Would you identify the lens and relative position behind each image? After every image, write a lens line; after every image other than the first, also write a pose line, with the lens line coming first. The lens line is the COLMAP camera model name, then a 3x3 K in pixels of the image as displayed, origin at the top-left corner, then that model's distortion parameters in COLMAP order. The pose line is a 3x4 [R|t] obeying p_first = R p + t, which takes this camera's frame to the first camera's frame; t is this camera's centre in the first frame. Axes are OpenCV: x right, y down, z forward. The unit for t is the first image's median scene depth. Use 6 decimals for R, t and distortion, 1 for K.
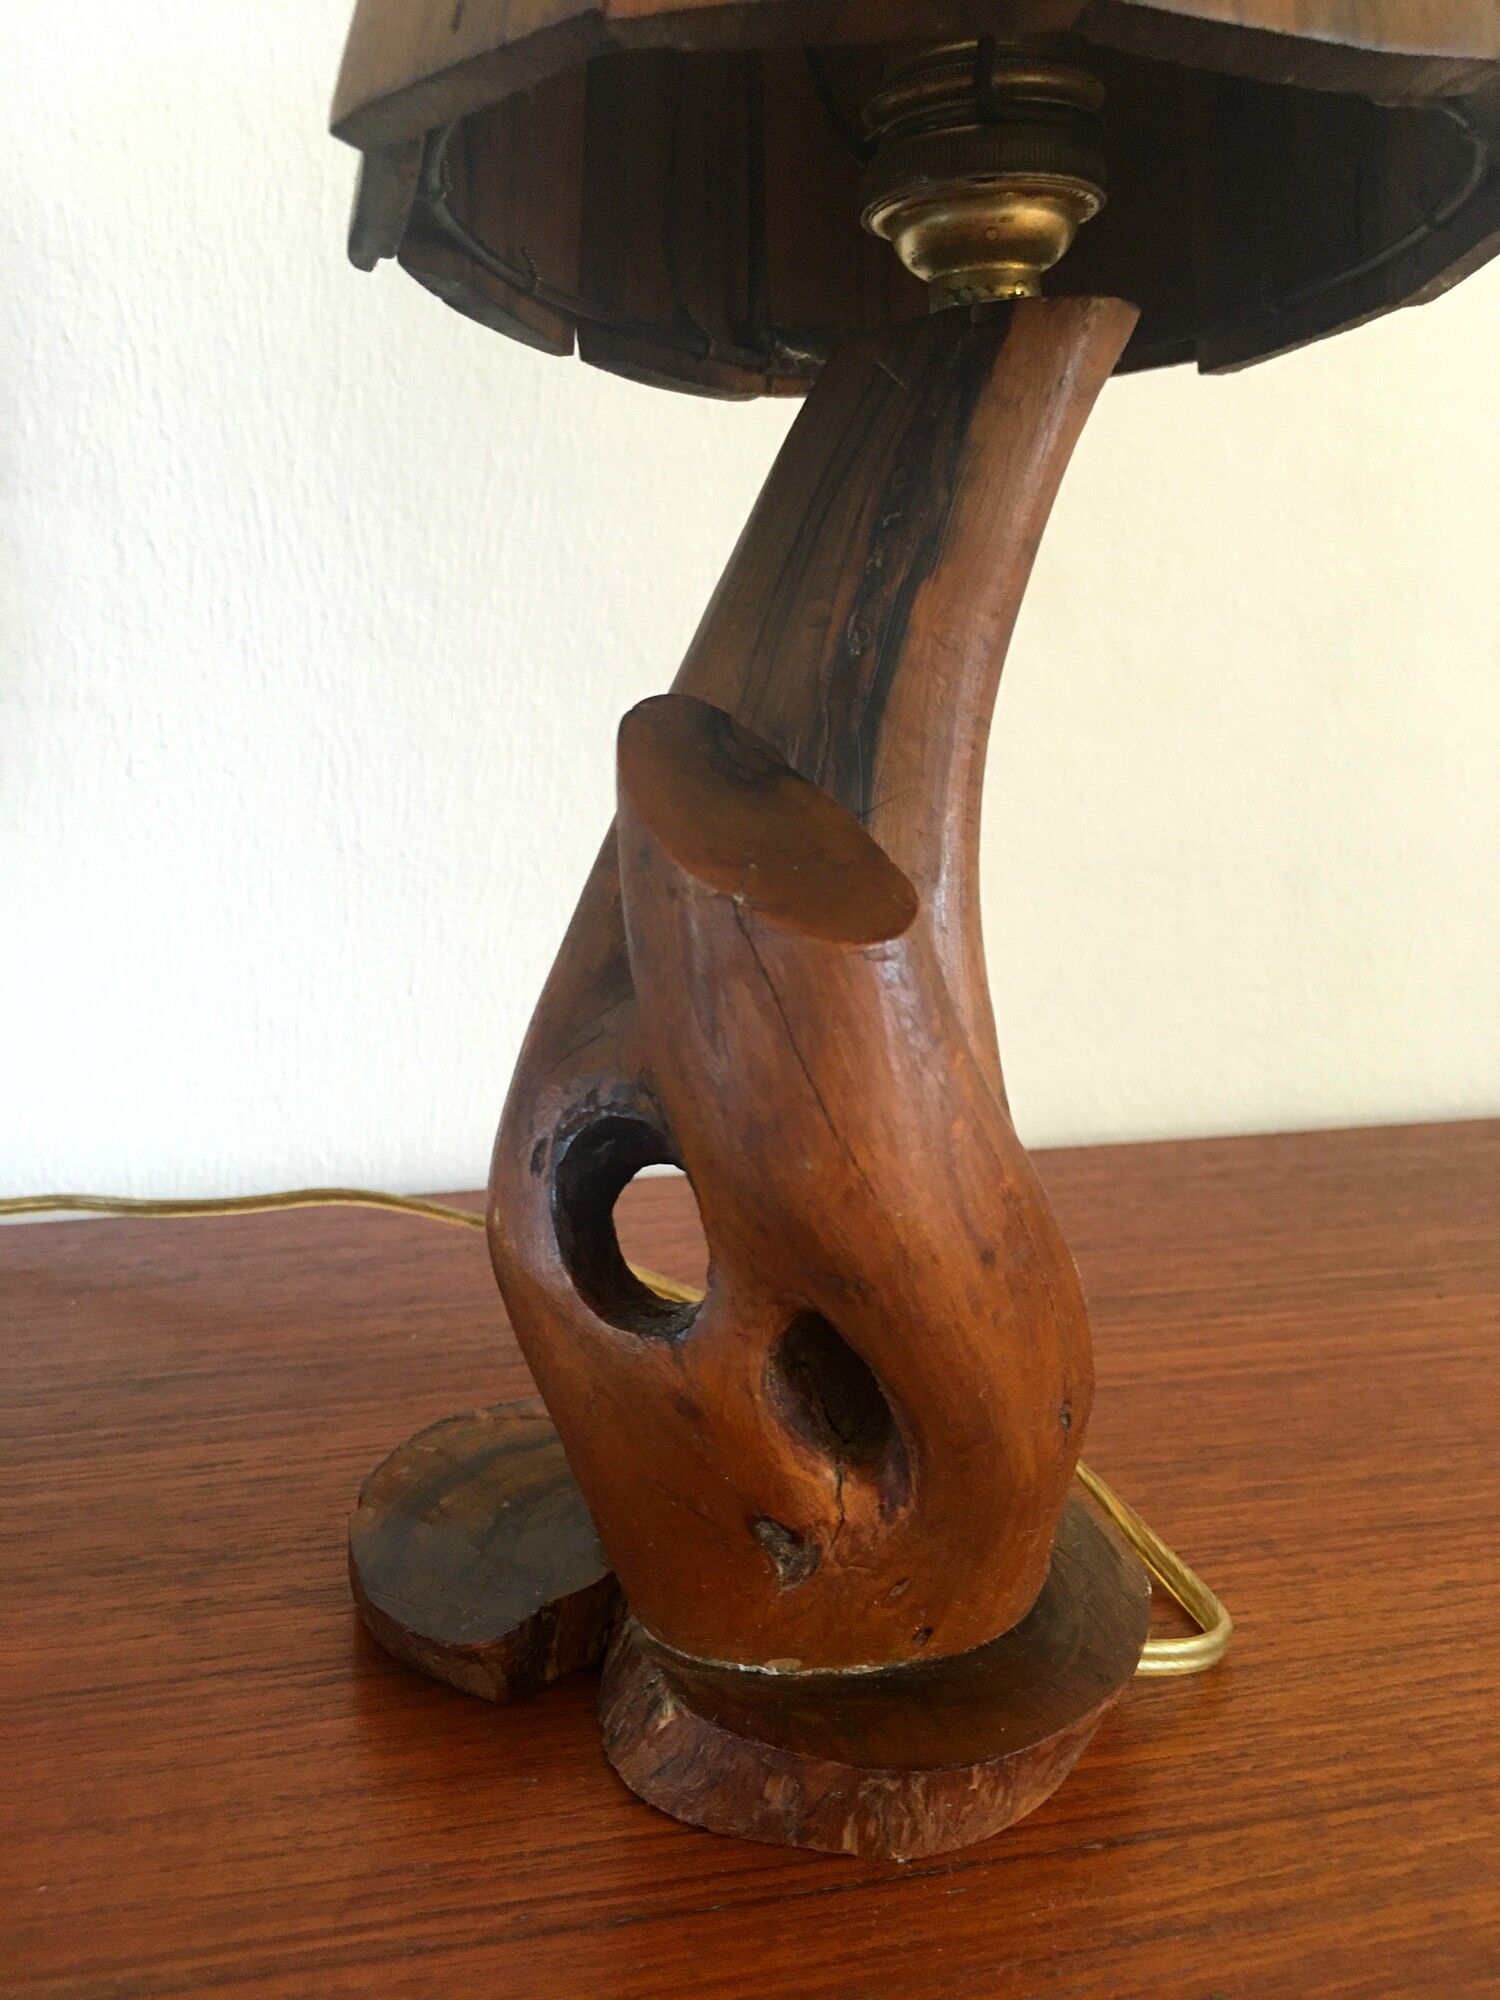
lens RADIAL K [[1780.3, 0, 746.9], [0, 1780.3, 998.4], [0, 0, 1]] dist [0.062405, -0.123430]
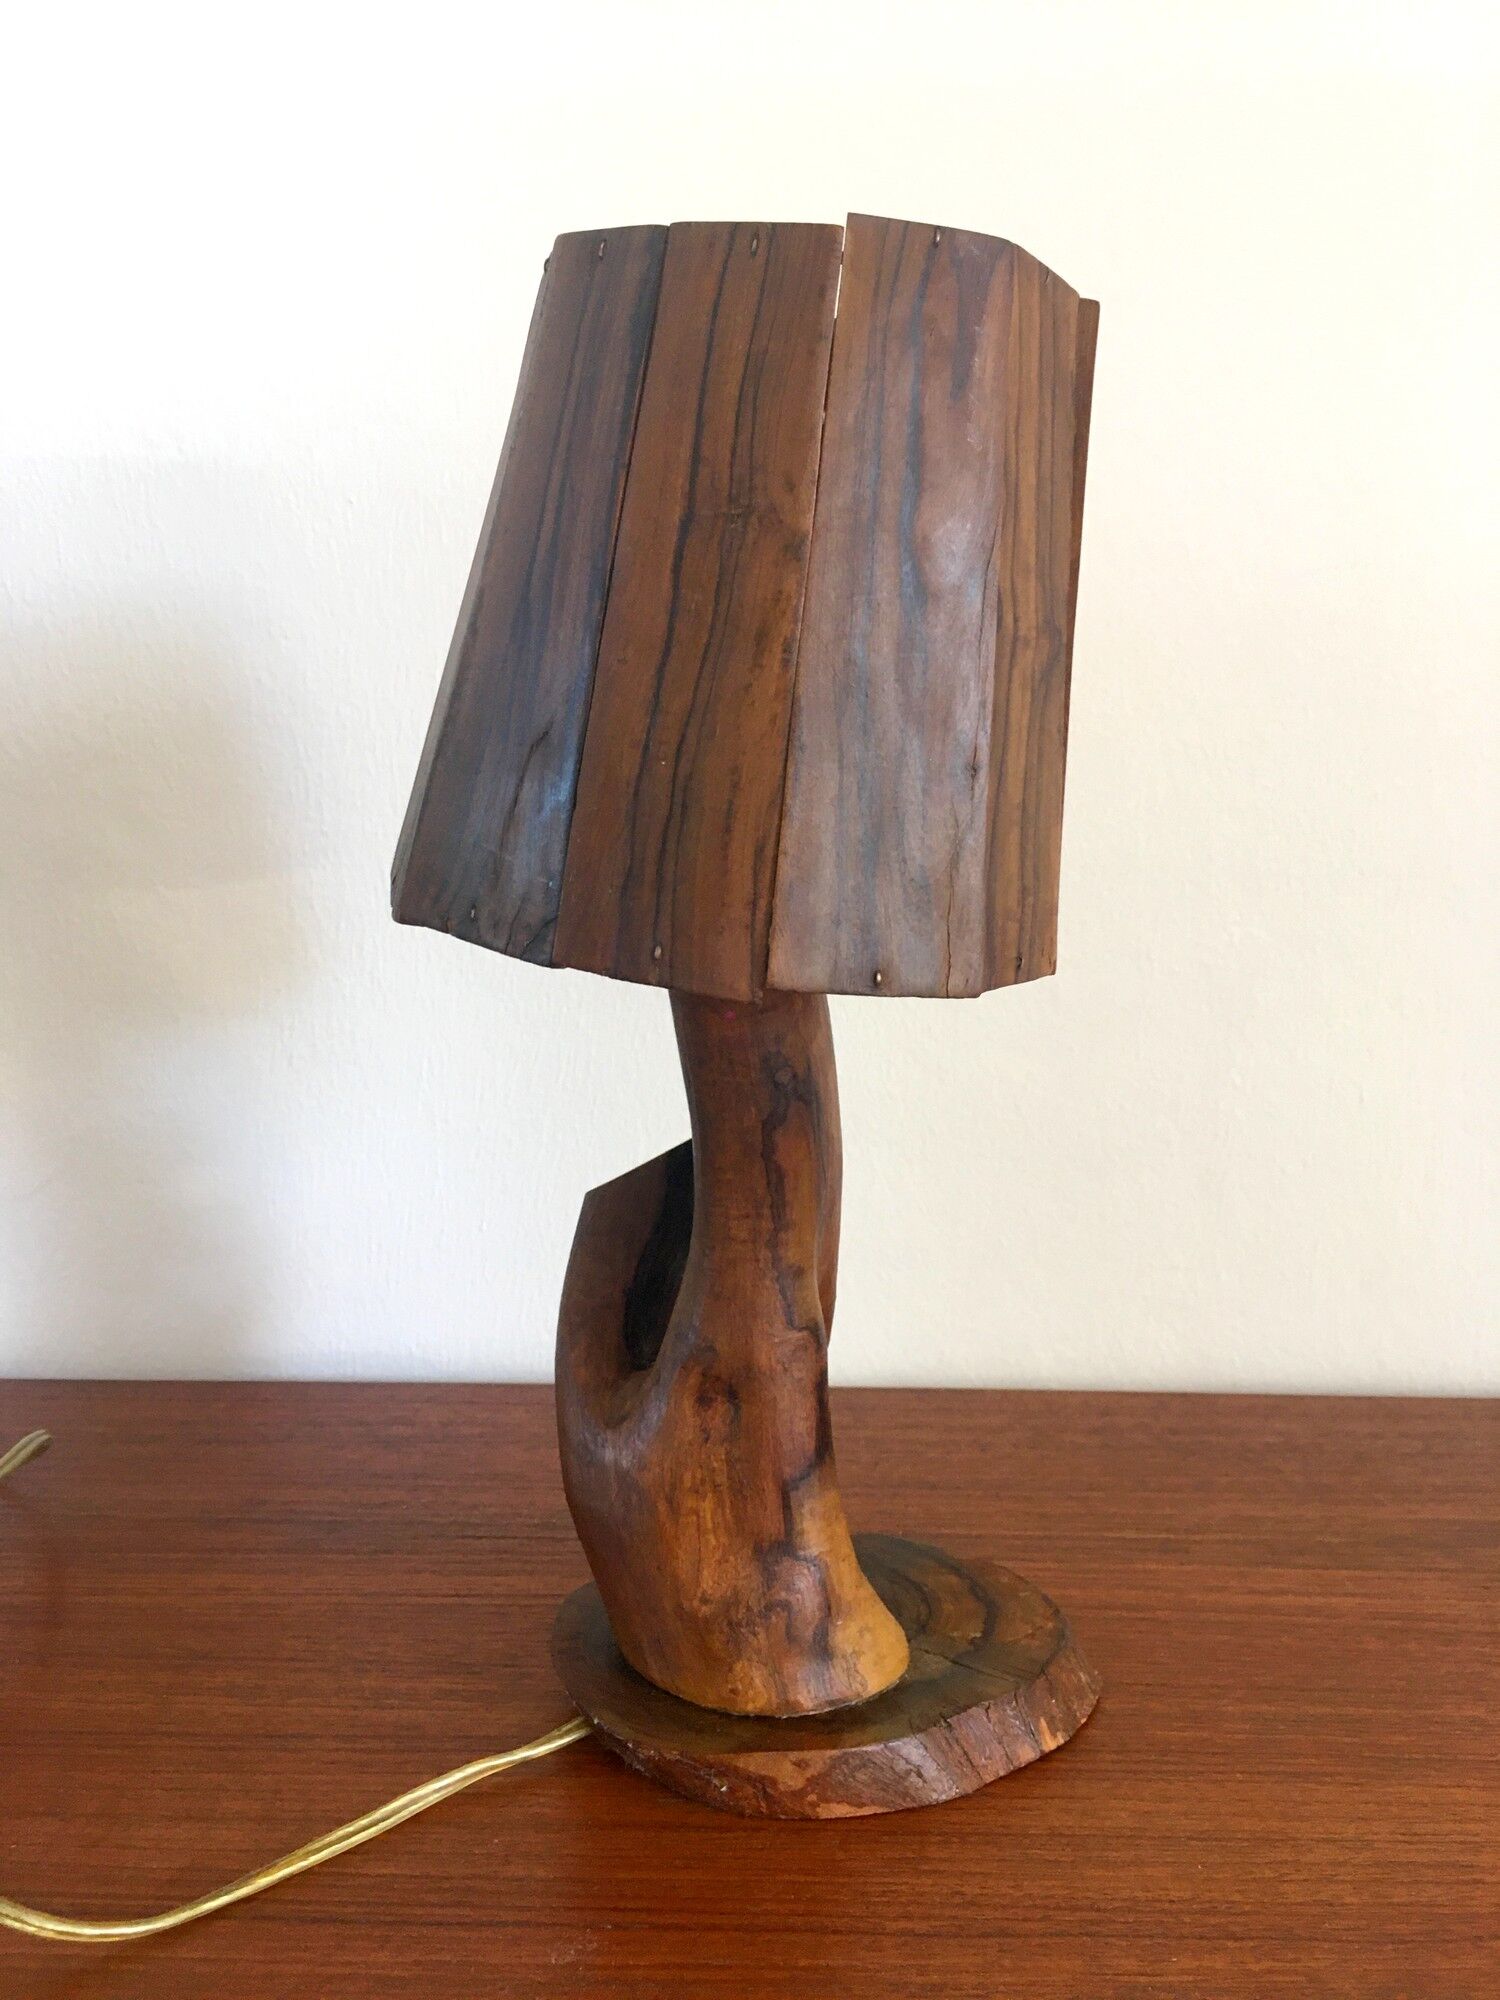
lens RADIAL K [[1780.3, 0, 743.8], [0, 1780.3, 978.6], [0, 0, 1]] dist [0.062405, -0.123430]
pose [[0.971917, 0.047579, -0.230464, 0.319846], [-0.059534, 0.997202, -0.045199, -0.150220], [0.227669, 0.057650, 0.972031, -0.283430]]
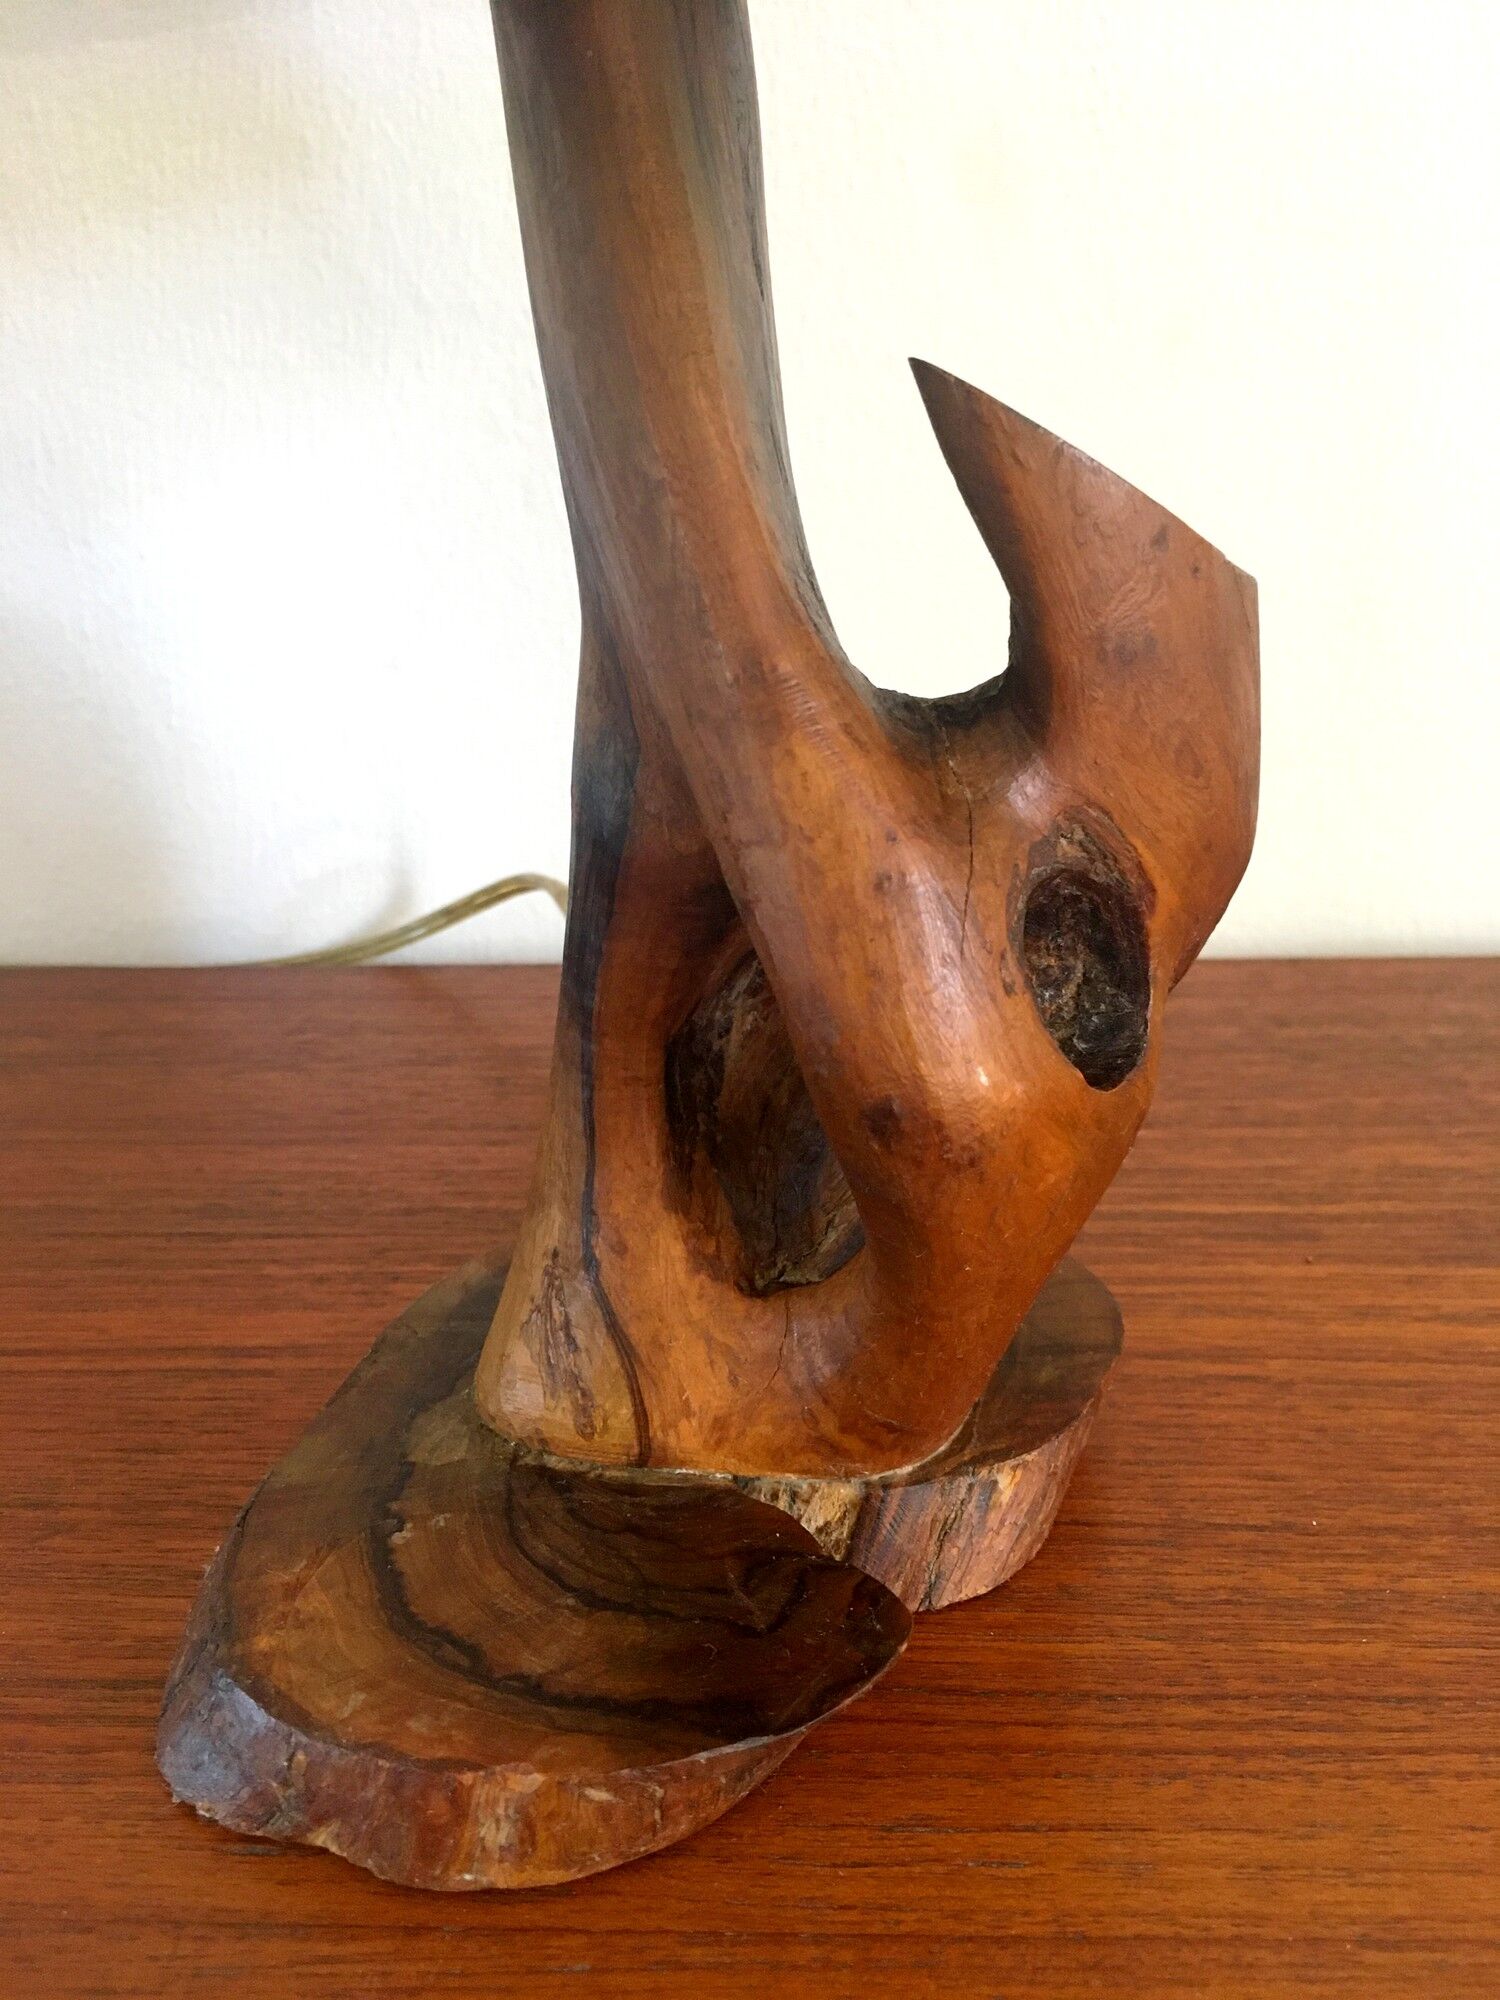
lens RADIAL K [[1780.3, 0, 747.1], [0, 1780.3, 1001.5], [0, 0, 1]] dist [0.062405, -0.123430]
pose [[0.969468, 0.086100, -0.229604, 0.290483], [-0.035836, 0.976024, 0.214691, -0.070129], [0.242584, -0.199908, 0.949310, 0.262880]]
